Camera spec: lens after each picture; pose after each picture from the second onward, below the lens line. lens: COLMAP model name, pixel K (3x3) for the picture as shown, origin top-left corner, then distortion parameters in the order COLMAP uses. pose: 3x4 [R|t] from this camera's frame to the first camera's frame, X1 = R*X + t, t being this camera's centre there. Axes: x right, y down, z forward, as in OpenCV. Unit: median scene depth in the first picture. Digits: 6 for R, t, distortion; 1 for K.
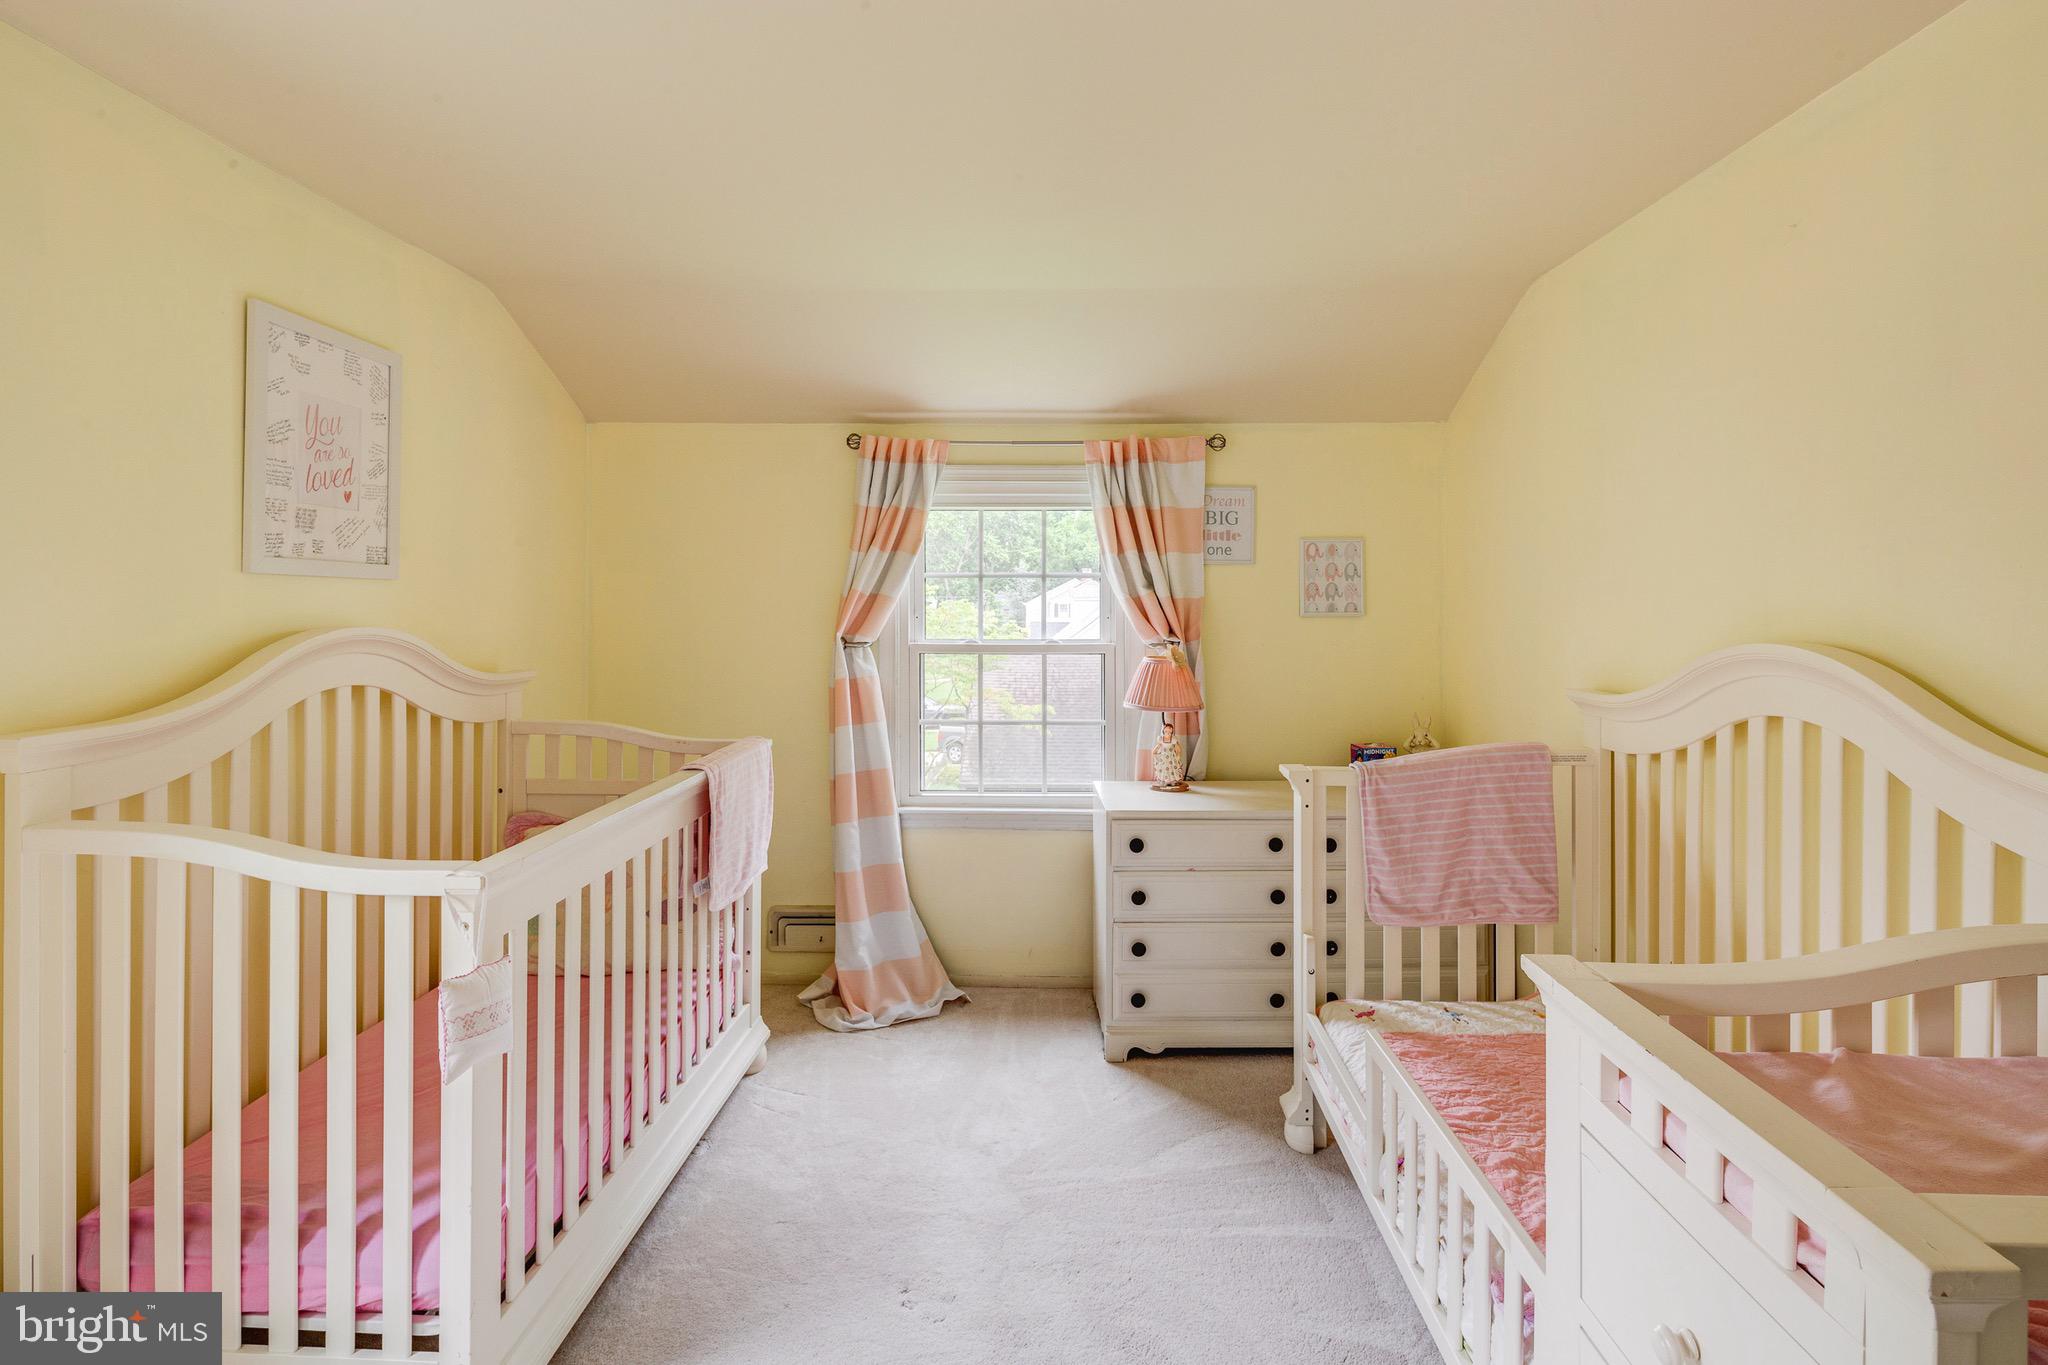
lens RADIAL K [[996.1, 0, 1033.4], [0, 996.1, 614.5], [0, 0, 1]] dist [0.001065, -0.002116]
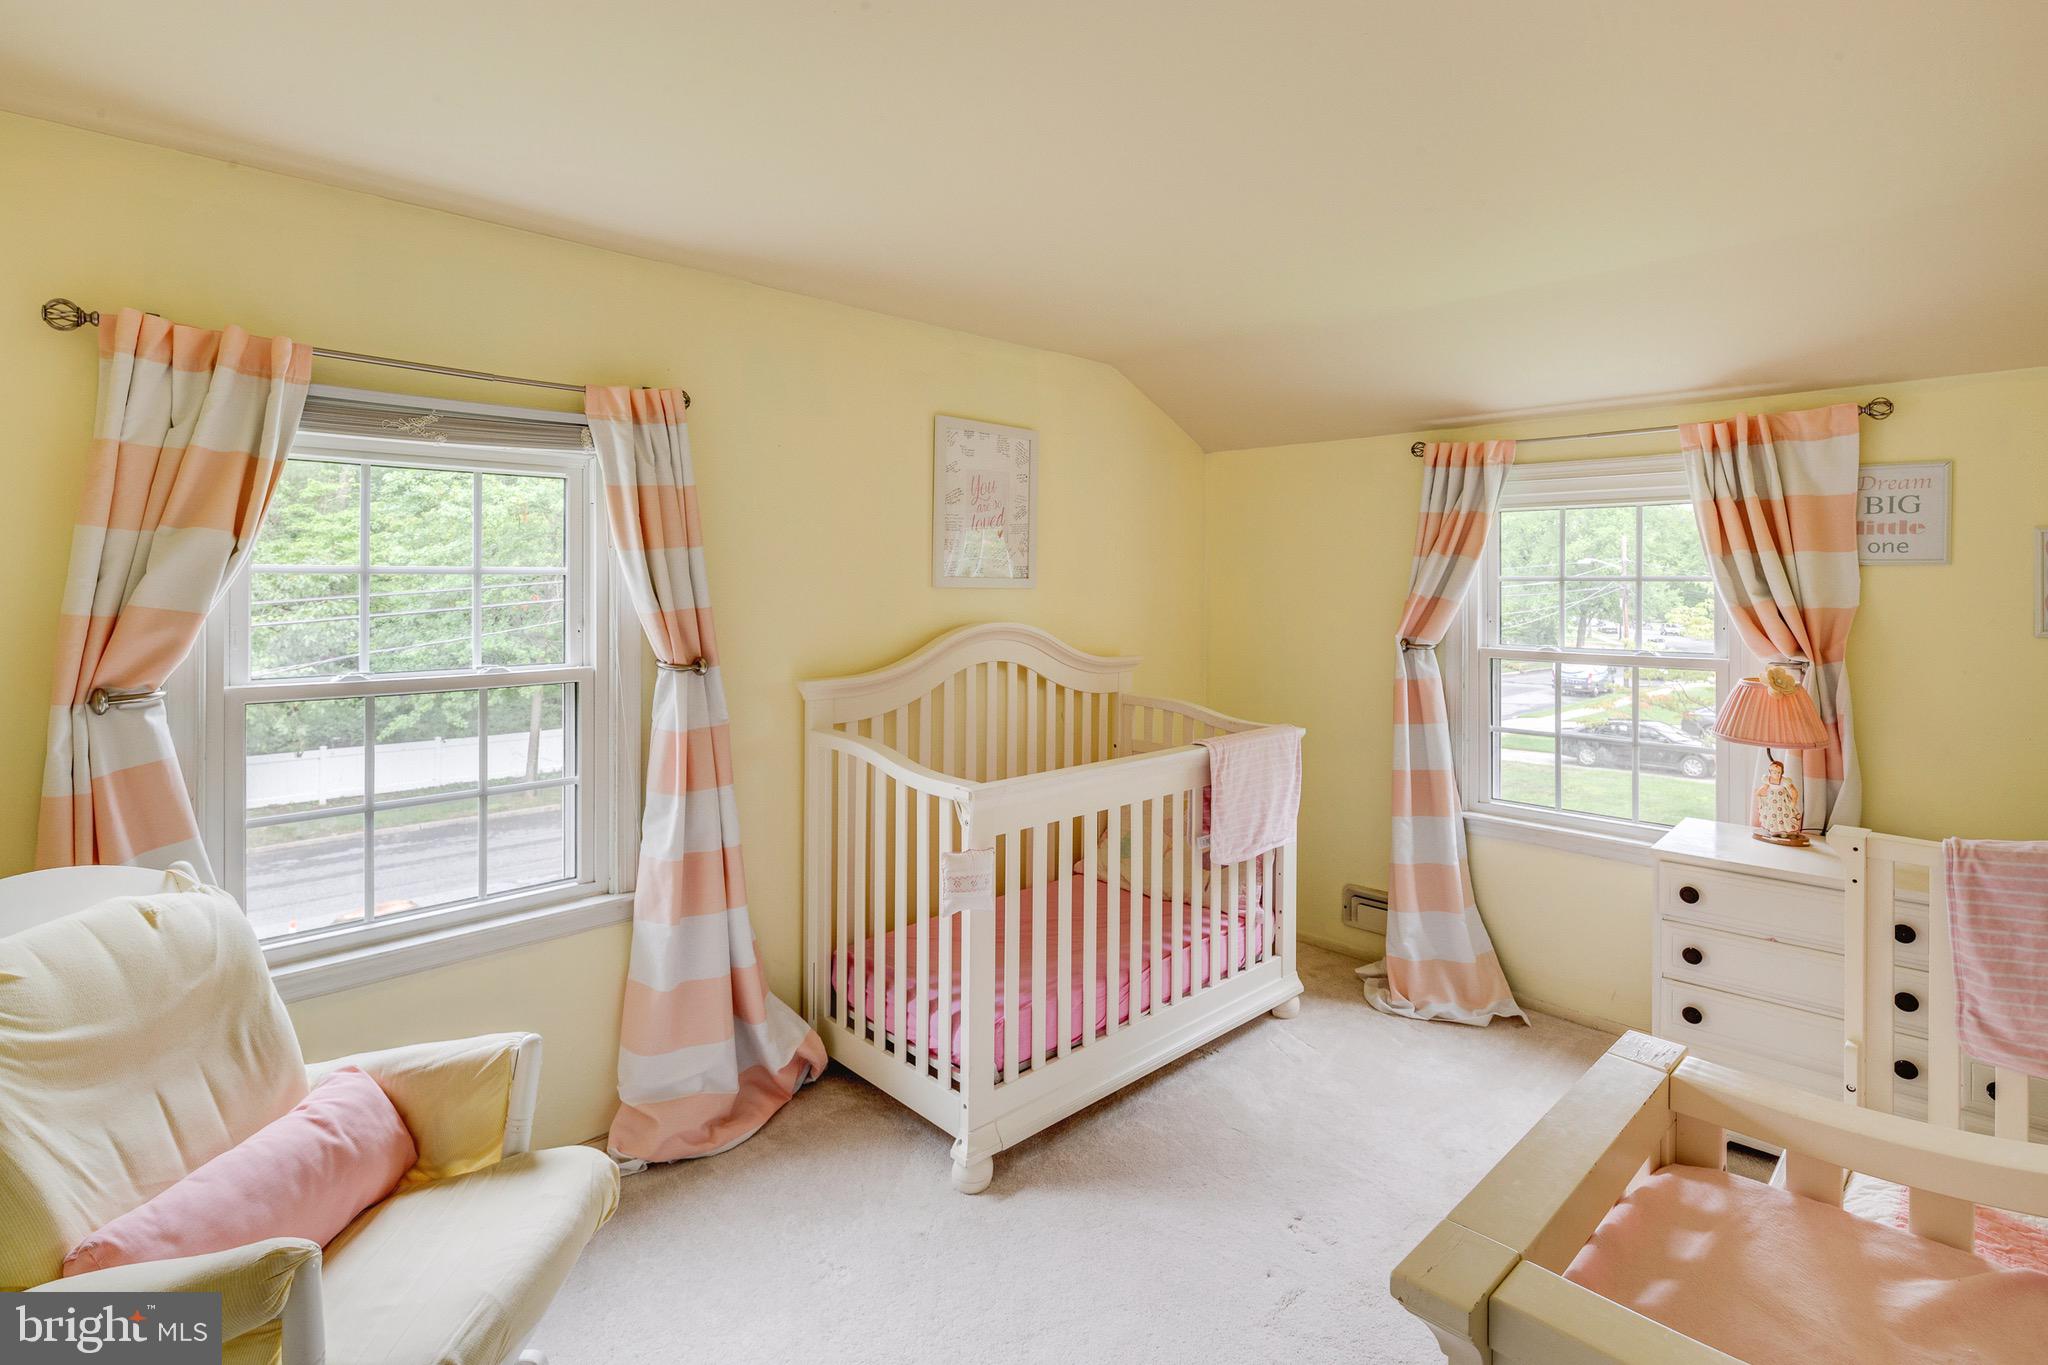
lens RADIAL K [[997.2, 0, 1025.8], [0, 997.2, 601.5], [0, 0, 1]] dist [-0.000660, -0.000935]
pose [[0.714898, 0.015450, -0.699058, 0.260233], [-0.011945, 0.999880, 0.009883, -0.022550], [0.699127, 0.001285, 0.714996, -0.022836]]
